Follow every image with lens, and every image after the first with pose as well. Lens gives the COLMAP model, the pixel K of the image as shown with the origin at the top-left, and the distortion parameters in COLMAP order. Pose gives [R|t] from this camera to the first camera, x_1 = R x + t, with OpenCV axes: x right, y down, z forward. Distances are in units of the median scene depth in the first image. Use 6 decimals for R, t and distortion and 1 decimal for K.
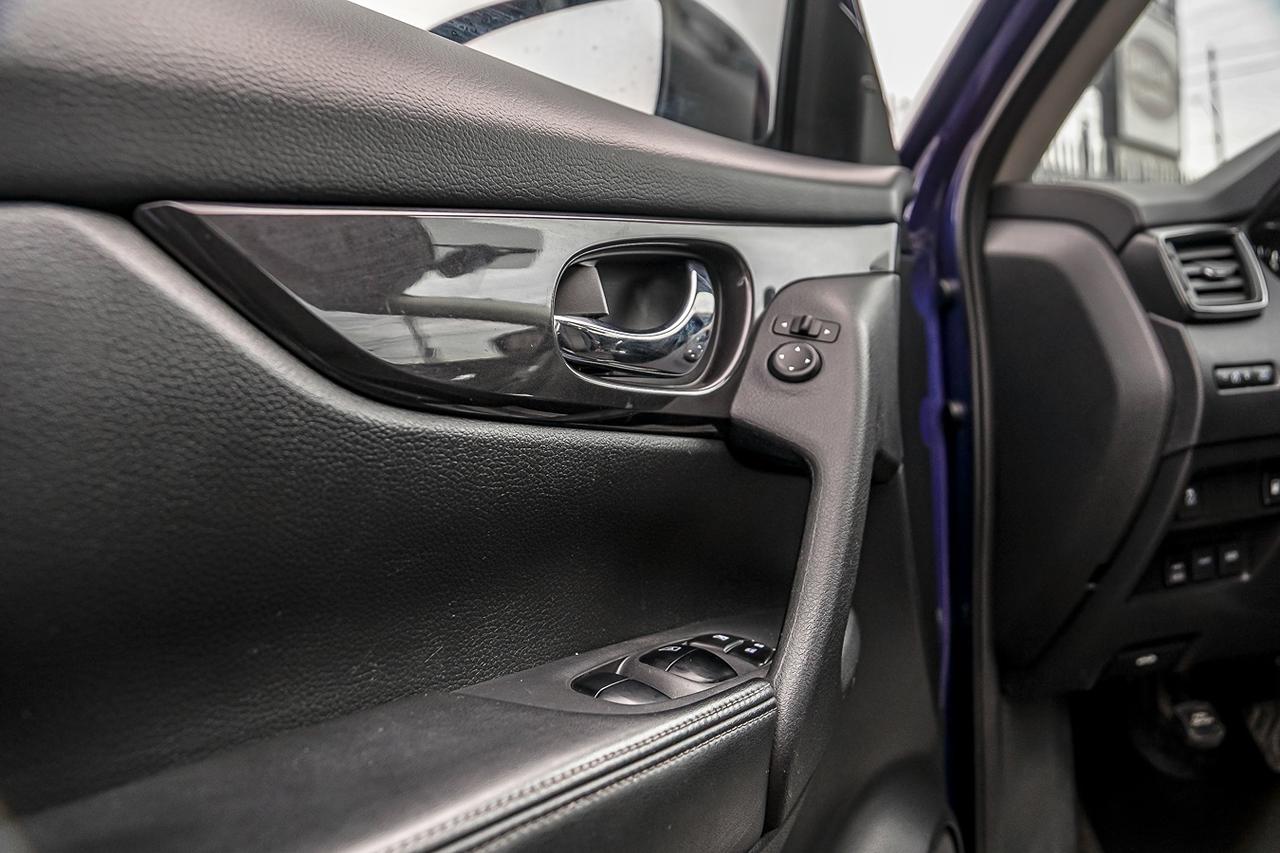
lens RADIAL K [[1024.9, 0, 632.1], [0, 1024.9, 433.1], [0, 0, 1]] dist [-0.136856, 0.108472]
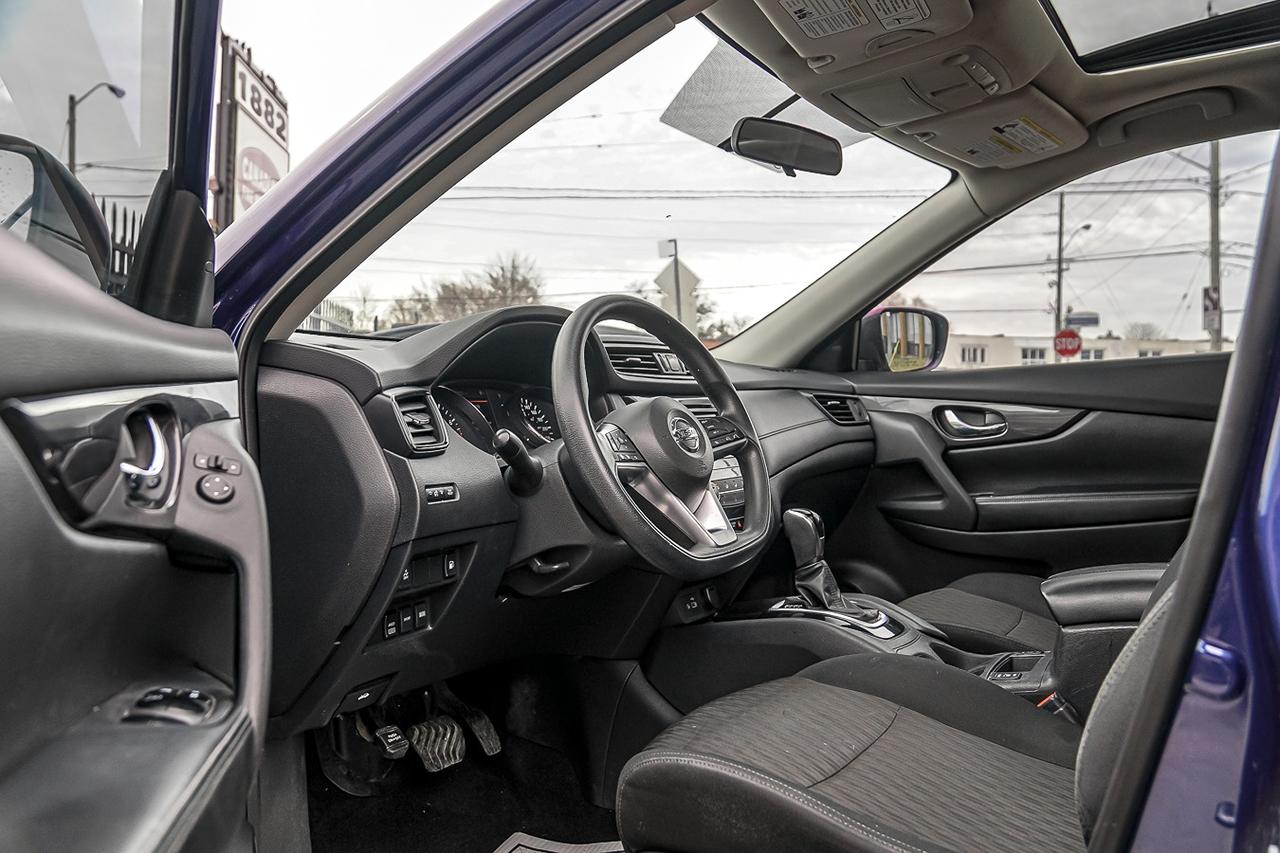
lens RADIAL K [[1024.9, 0, 638.1], [0, 1024.9, 455.6], [0, 0, 1]] dist [-0.136856, 0.108472]
pose [[0.656977, 0.034642, 0.753114, -0.346999], [0.015315, 0.998124, -0.059272, -0.015955], [-0.753755, 0.050474, 0.655215, -0.249338]]
